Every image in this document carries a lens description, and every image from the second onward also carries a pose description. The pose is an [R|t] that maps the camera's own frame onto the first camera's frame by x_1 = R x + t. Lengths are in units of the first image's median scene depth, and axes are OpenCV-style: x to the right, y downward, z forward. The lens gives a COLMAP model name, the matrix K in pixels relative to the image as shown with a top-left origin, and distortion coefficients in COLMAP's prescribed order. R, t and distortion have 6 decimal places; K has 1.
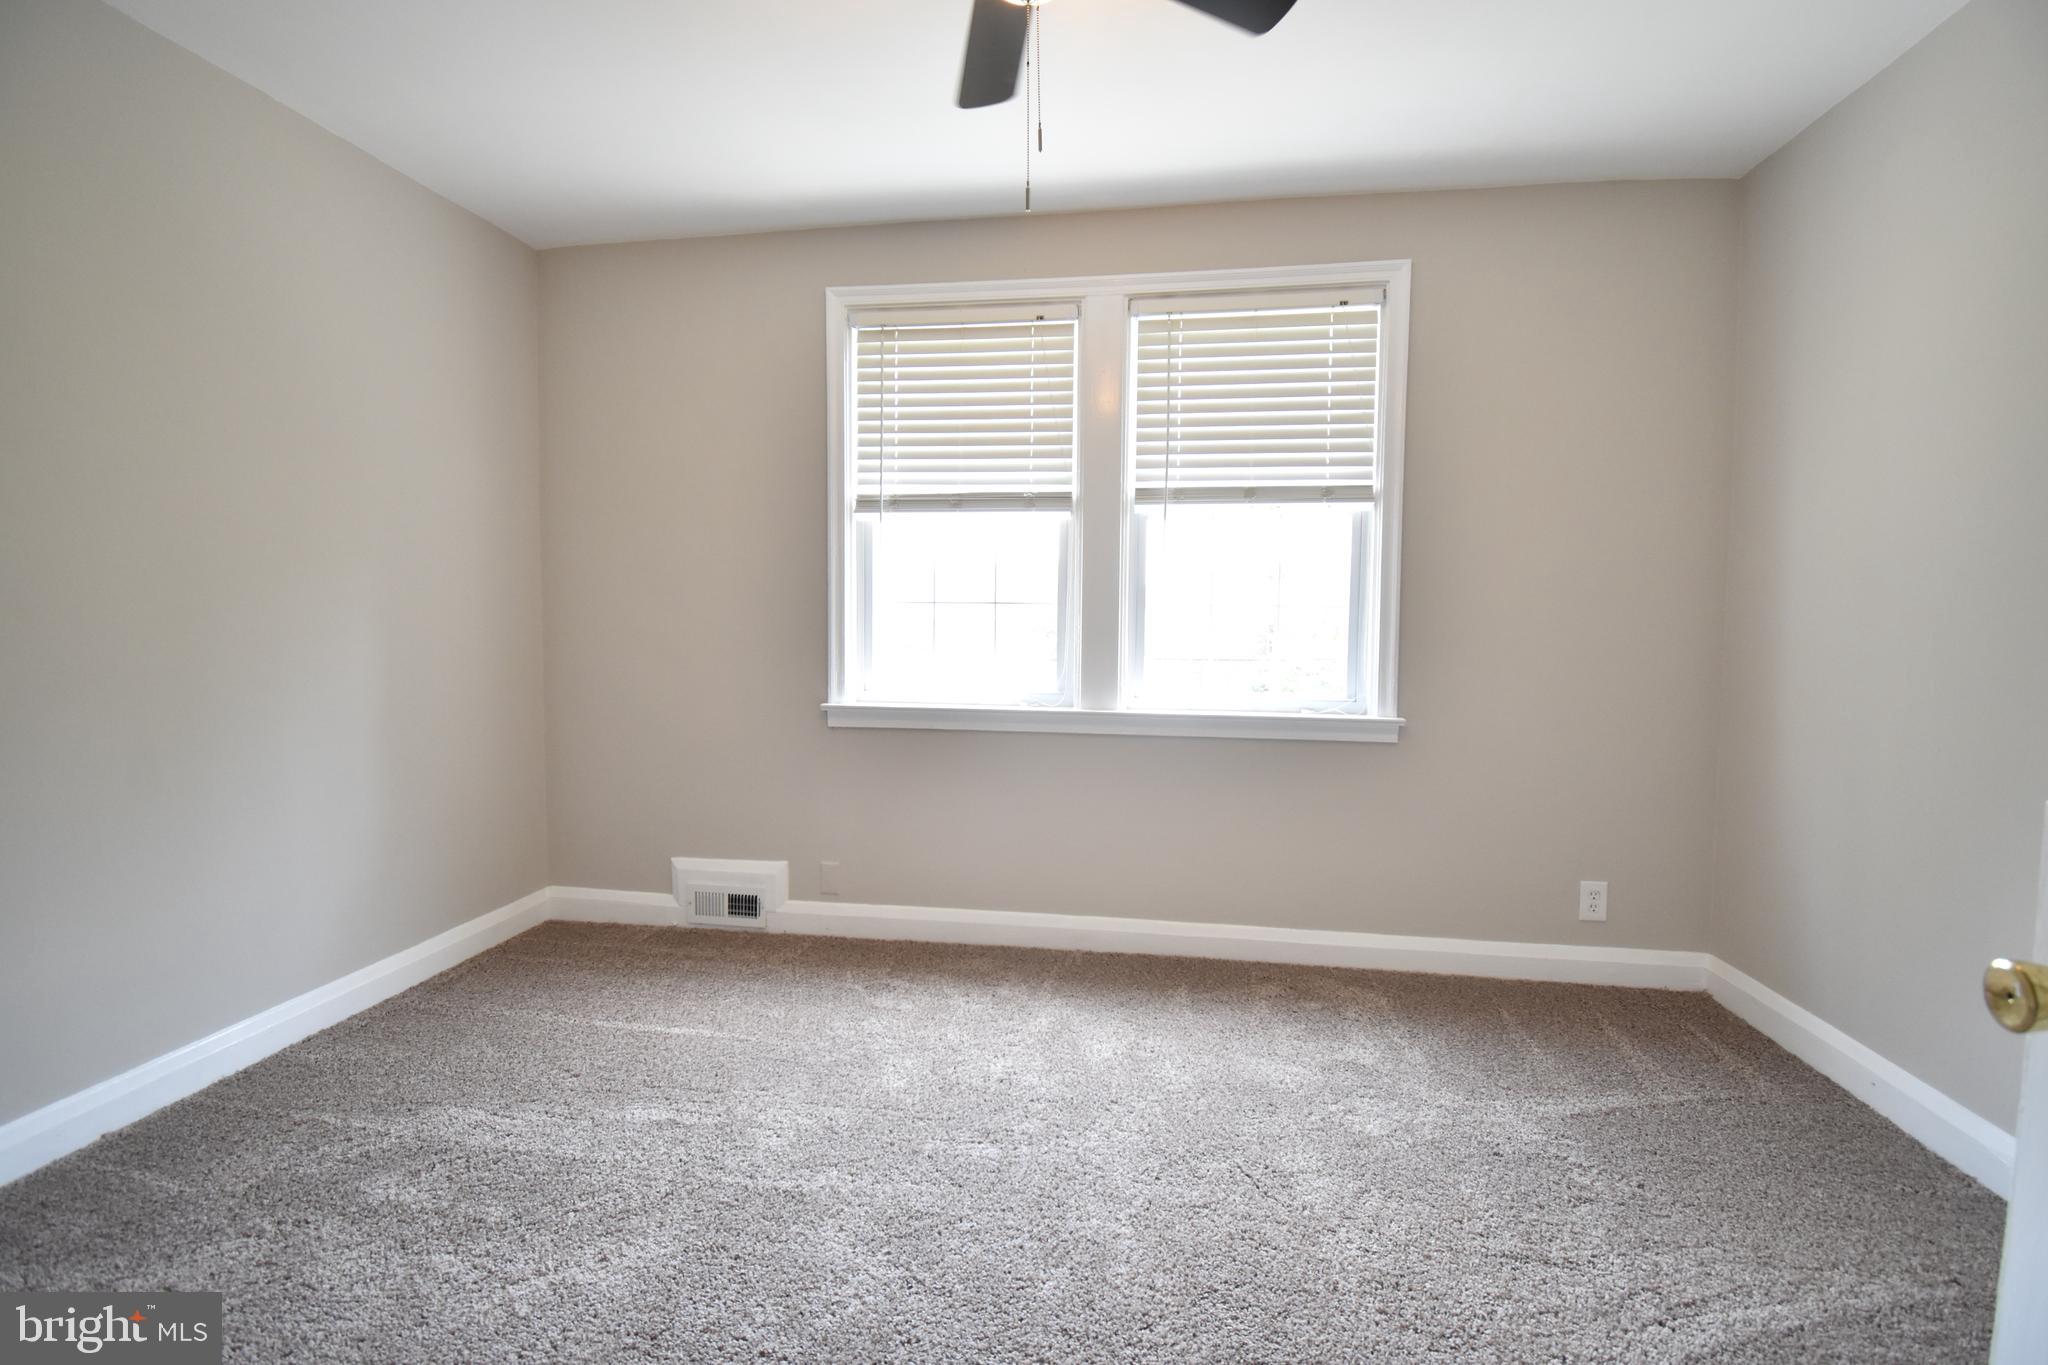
lens RADIAL K [[892.6, 0, 1024.0], [0, 892.6, 682.5], [0, 0, 1]] dist [0.015751, -0.029684]
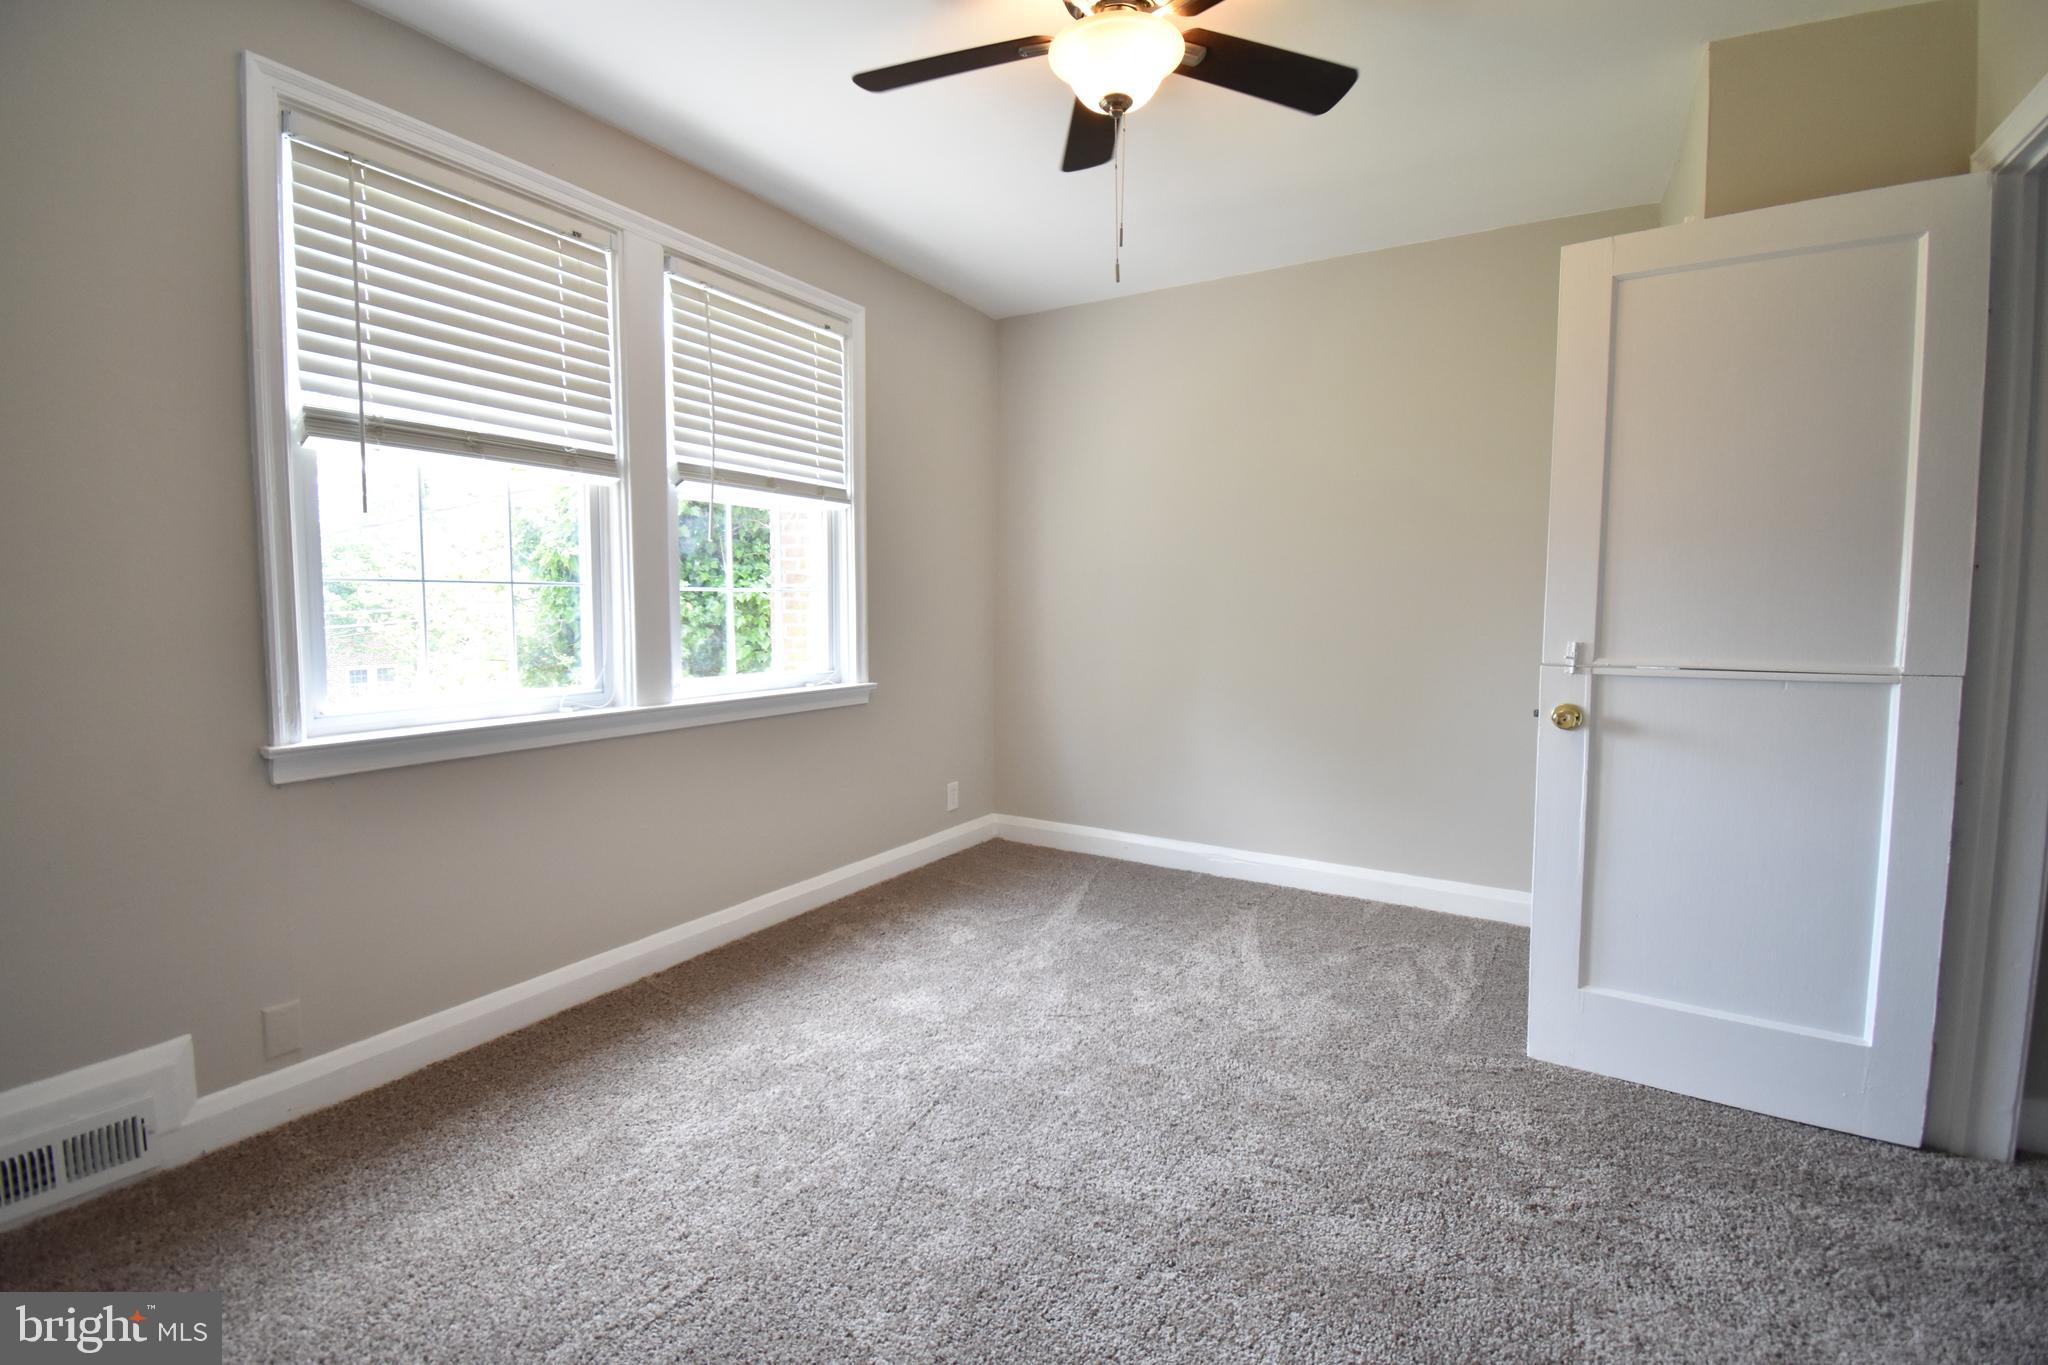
lens RADIAL K [[892.6, 0, 1024.0], [0, 892.6, 682.5], [0, 0, 1]] dist [0.015751, -0.029684]
pose [[0.378450, -0.089896, 0.921246, -0.611934], [0.053000, 0.995744, 0.075392, -0.040501], [-0.924103, 0.020294, 0.381604, 0.319003]]
